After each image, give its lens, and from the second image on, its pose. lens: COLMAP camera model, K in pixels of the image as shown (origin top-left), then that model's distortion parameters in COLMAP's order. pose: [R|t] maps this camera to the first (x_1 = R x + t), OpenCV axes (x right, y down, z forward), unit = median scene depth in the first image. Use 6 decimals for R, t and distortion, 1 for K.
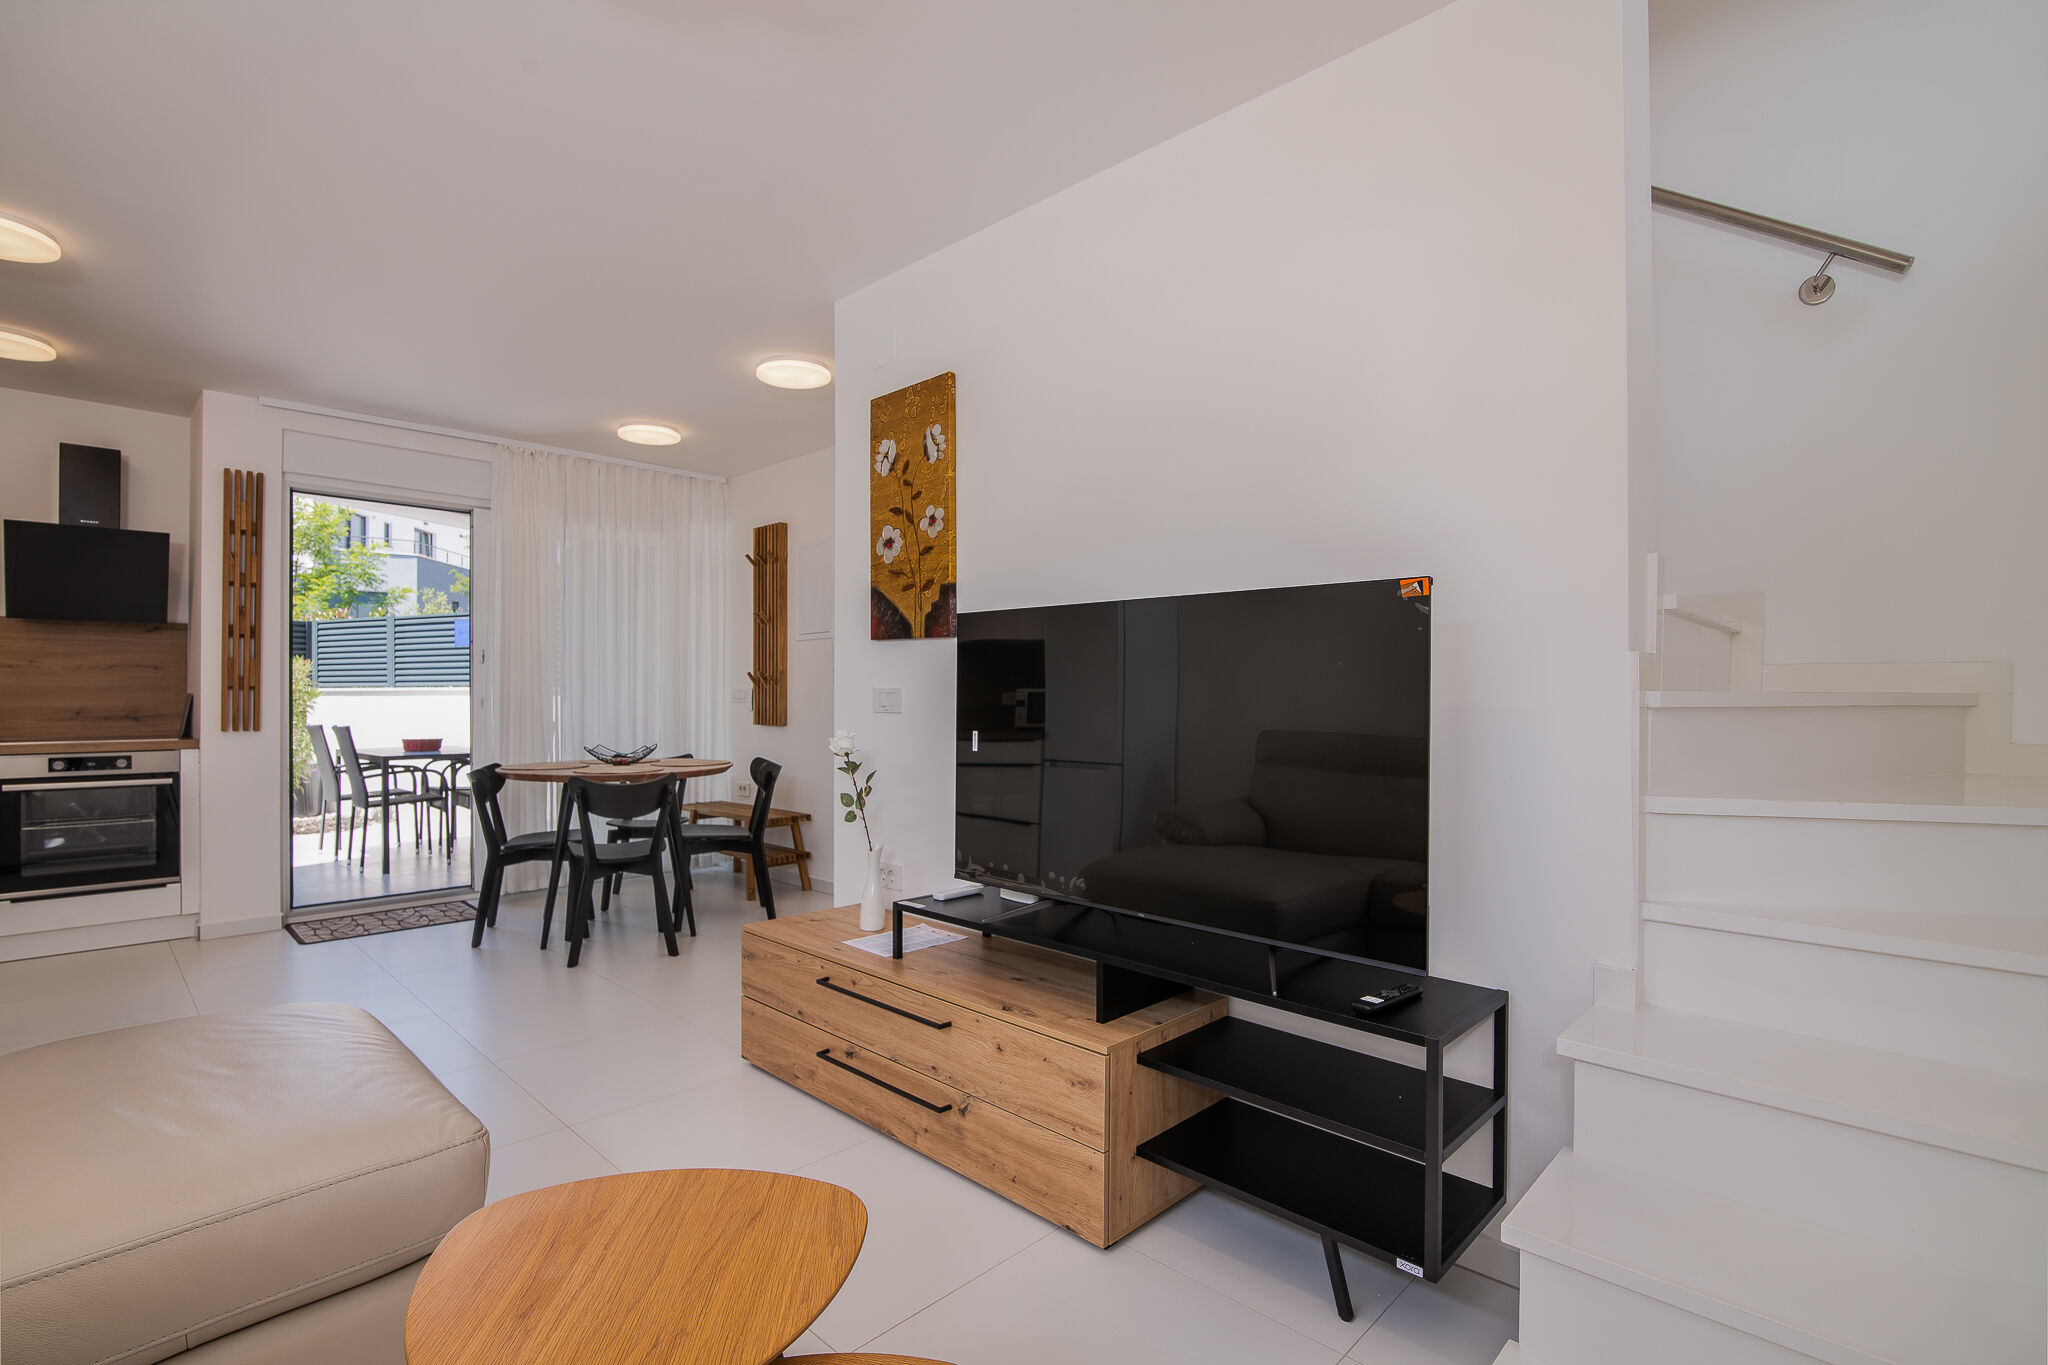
lens RADIAL K [[936.0, 0, 990.8], [0, 936.0, 691.3], [0, 0, 1]] dist [-0.018015, 0.000517]
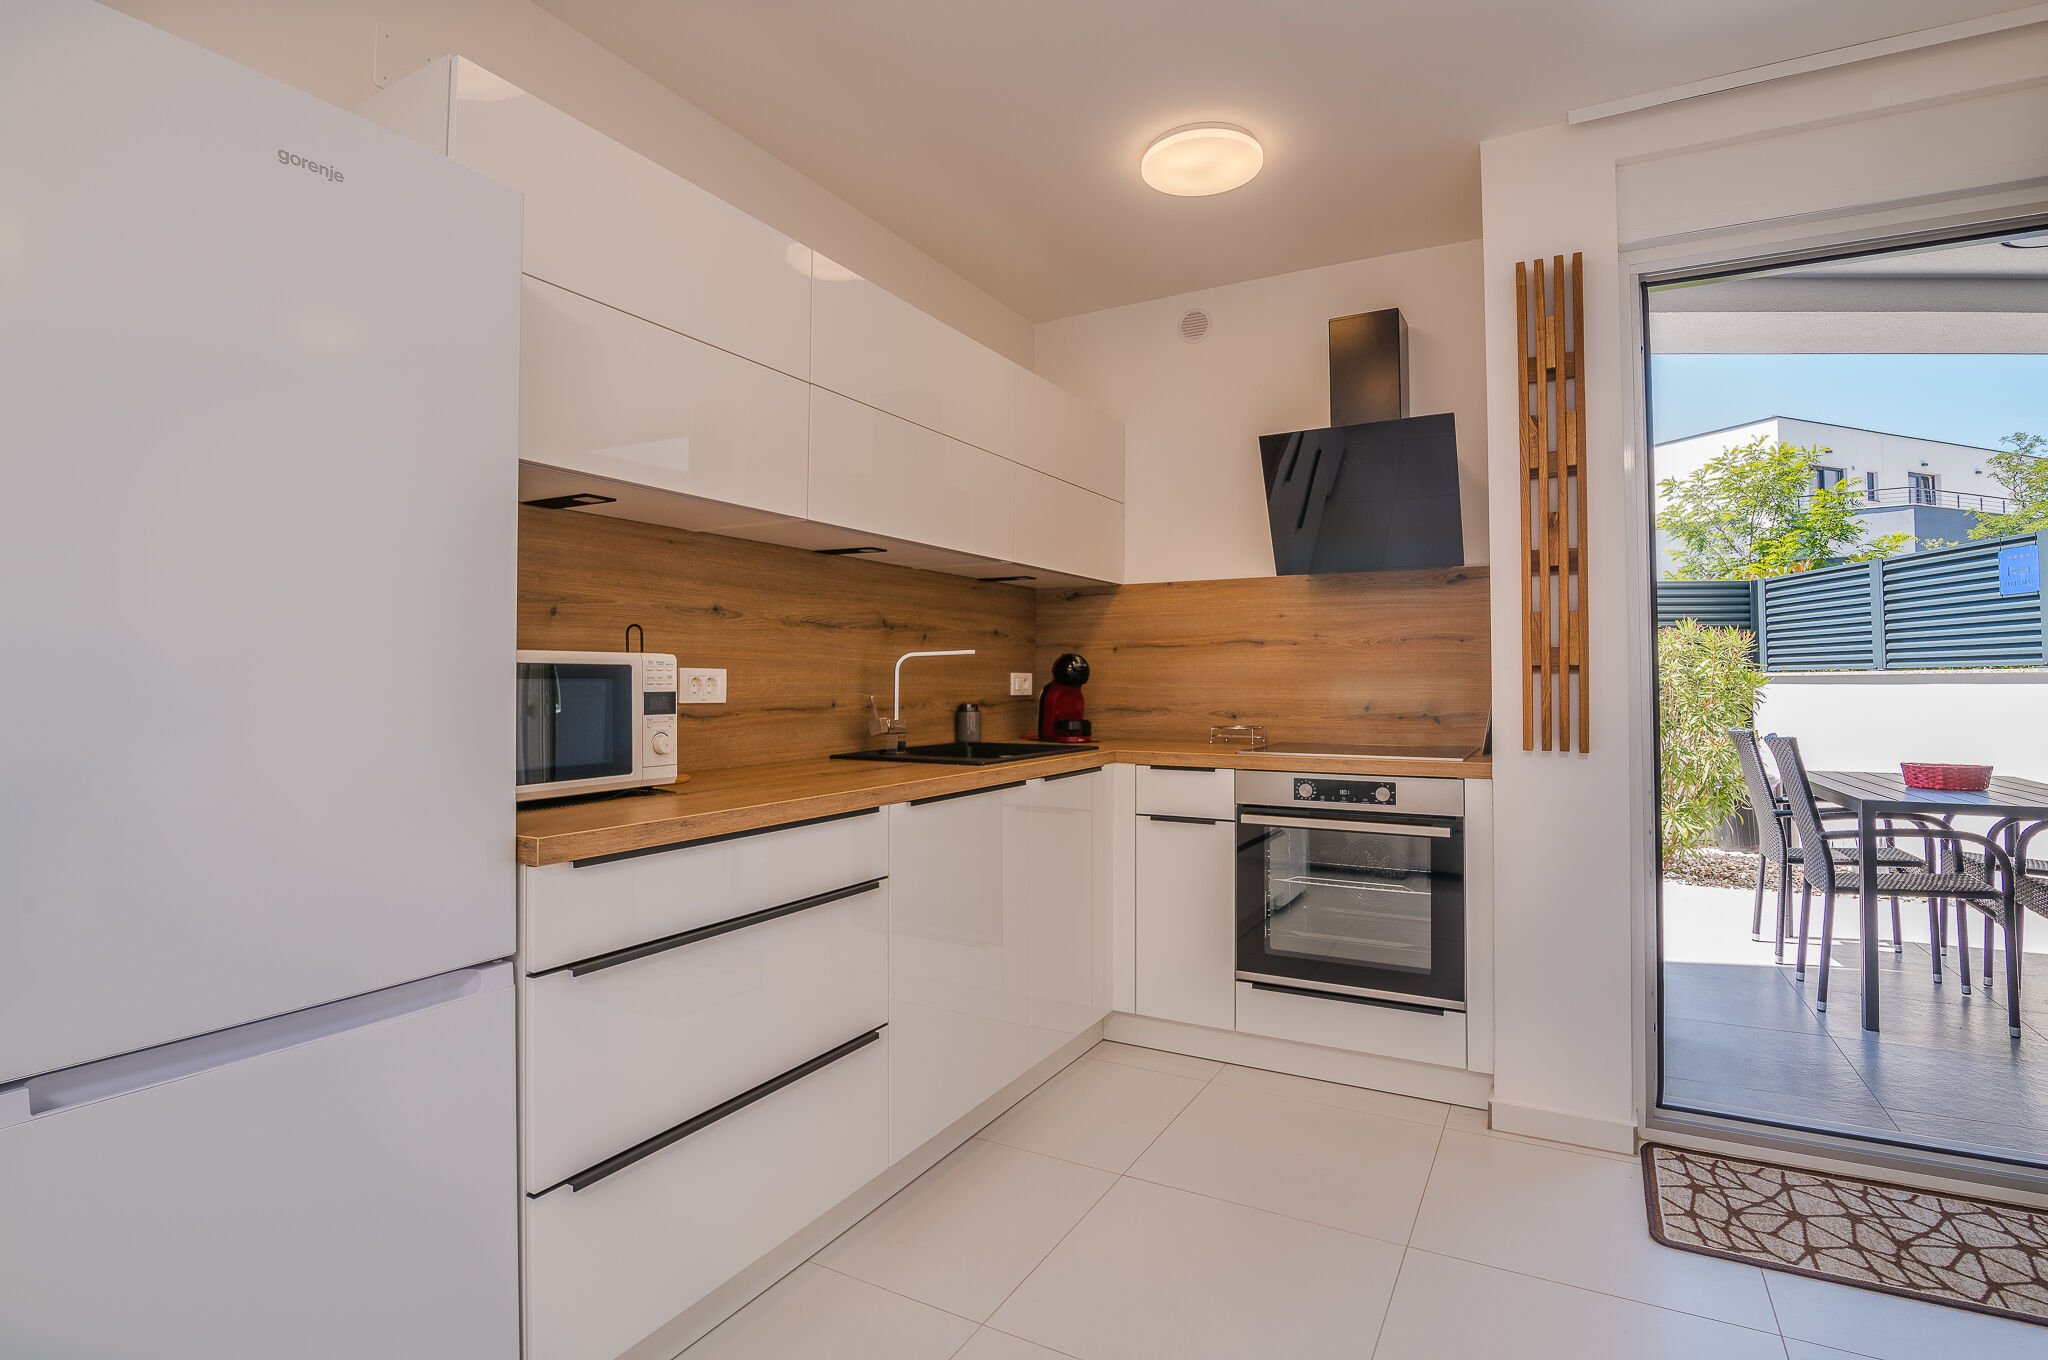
lens RADIAL K [[1002.3, 0, 985.5], [0, 1002.3, 653.9], [0, 0, 1]] dist [-0.030437, 0.001509]
pose [[0.252152, -0.026711, -0.967319, -0.351314], [0.003158, 0.999636, -0.026780, 0.001690], [0.967683, 0.003698, 0.252145, 0.551298]]
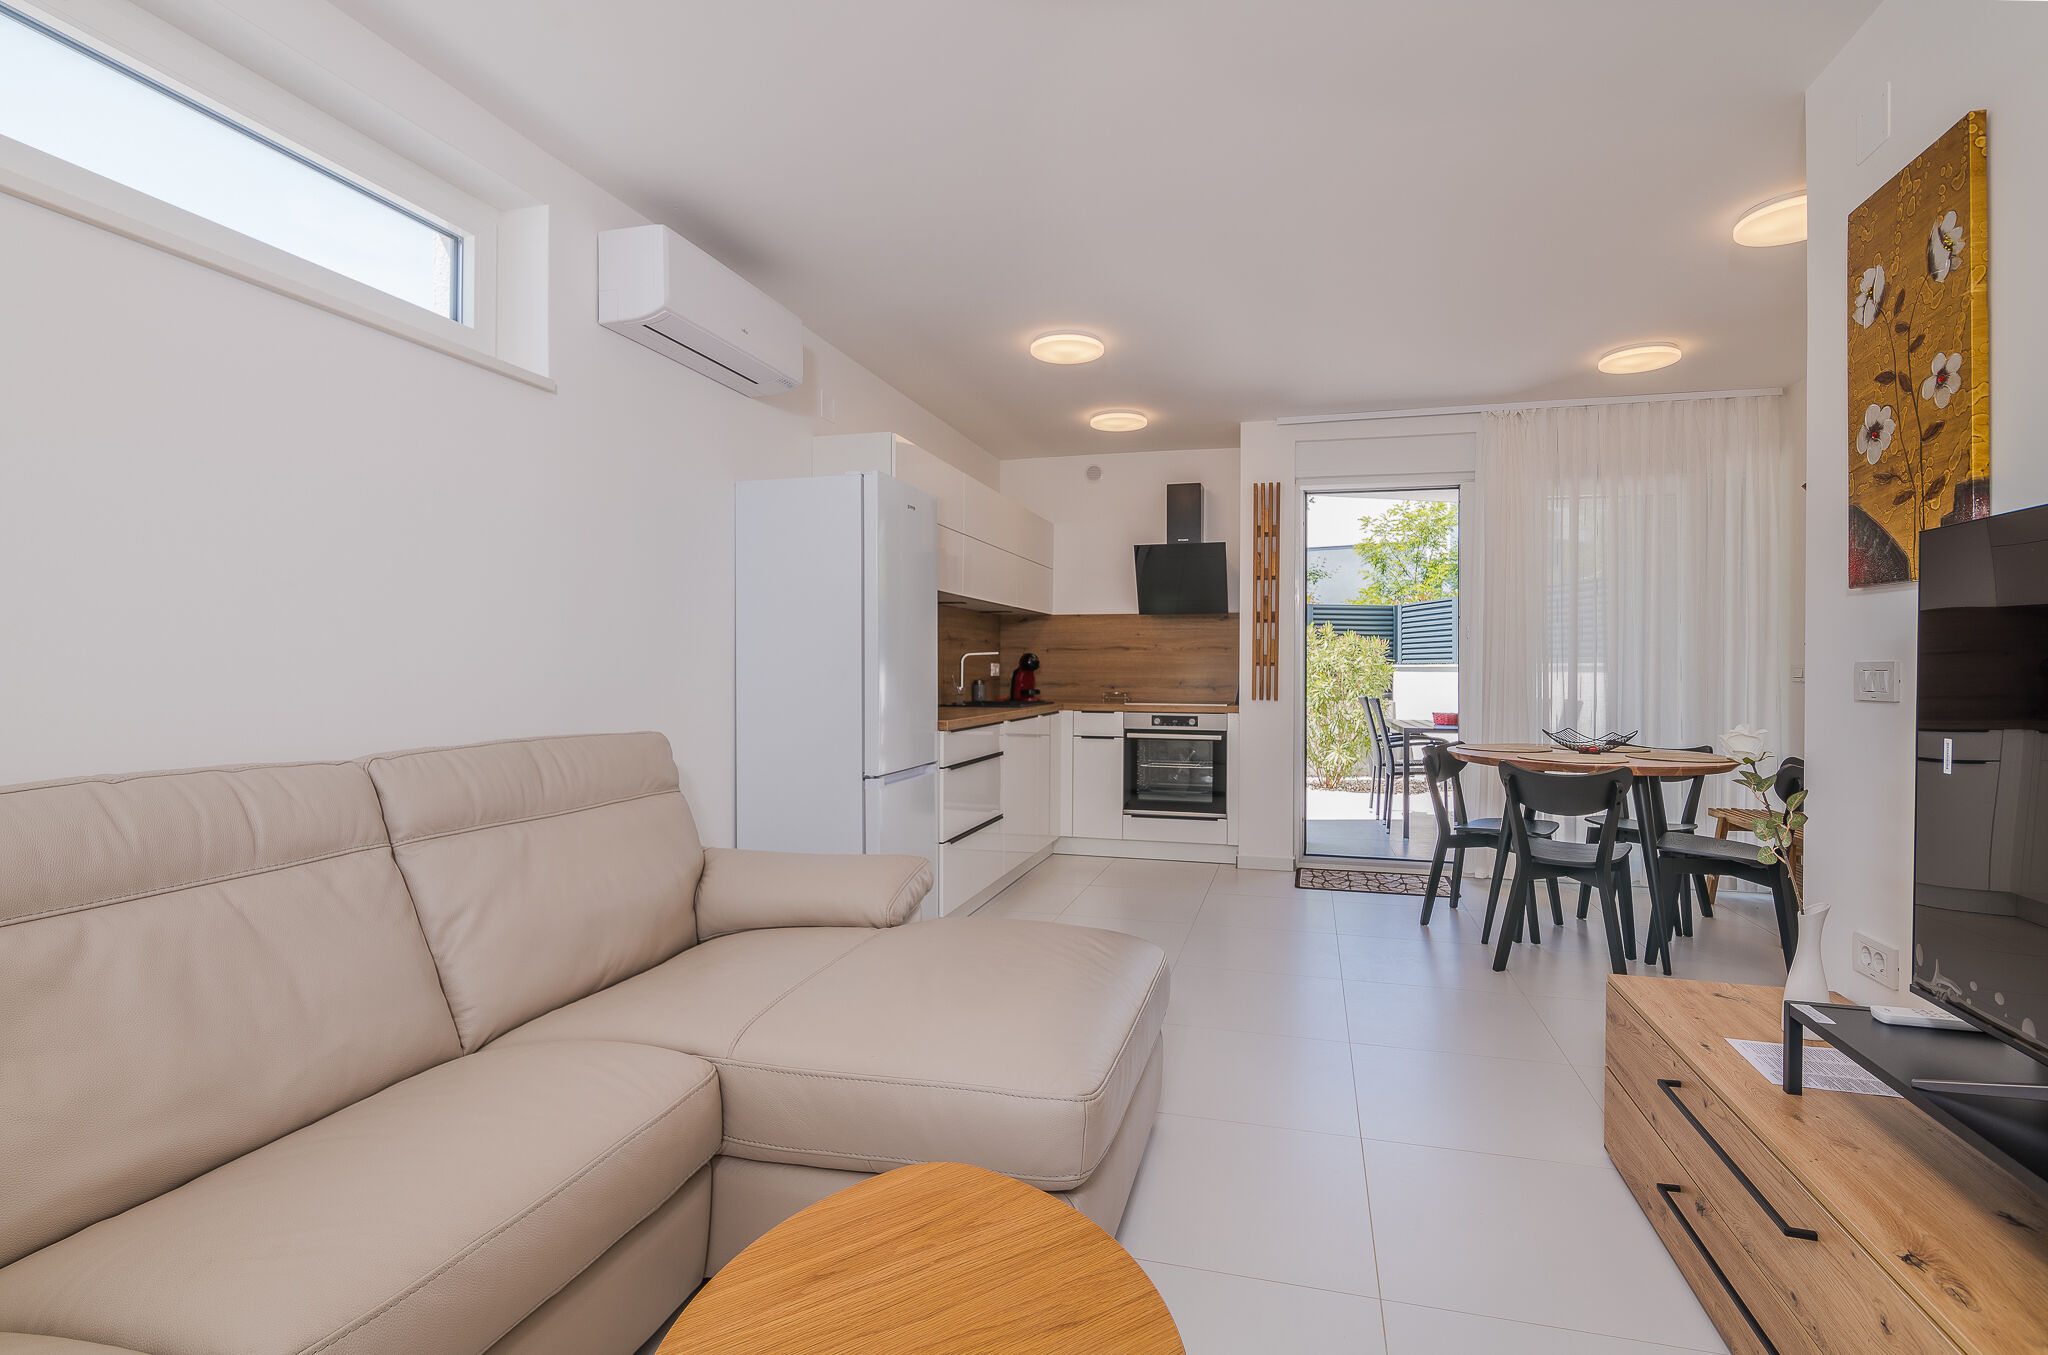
lens RADIAL K [[944.2, 0, 1059.0], [0, 944.2, 669.9], [0, 0, 1]] dist [-0.003378, -0.000723]
pose [[0.512595, 0.003571, -0.858623, 0.106482], [-0.001841, 0.999994, 0.003060, 0.000394], [0.858629, 0.000012, 0.512598, 0.142514]]
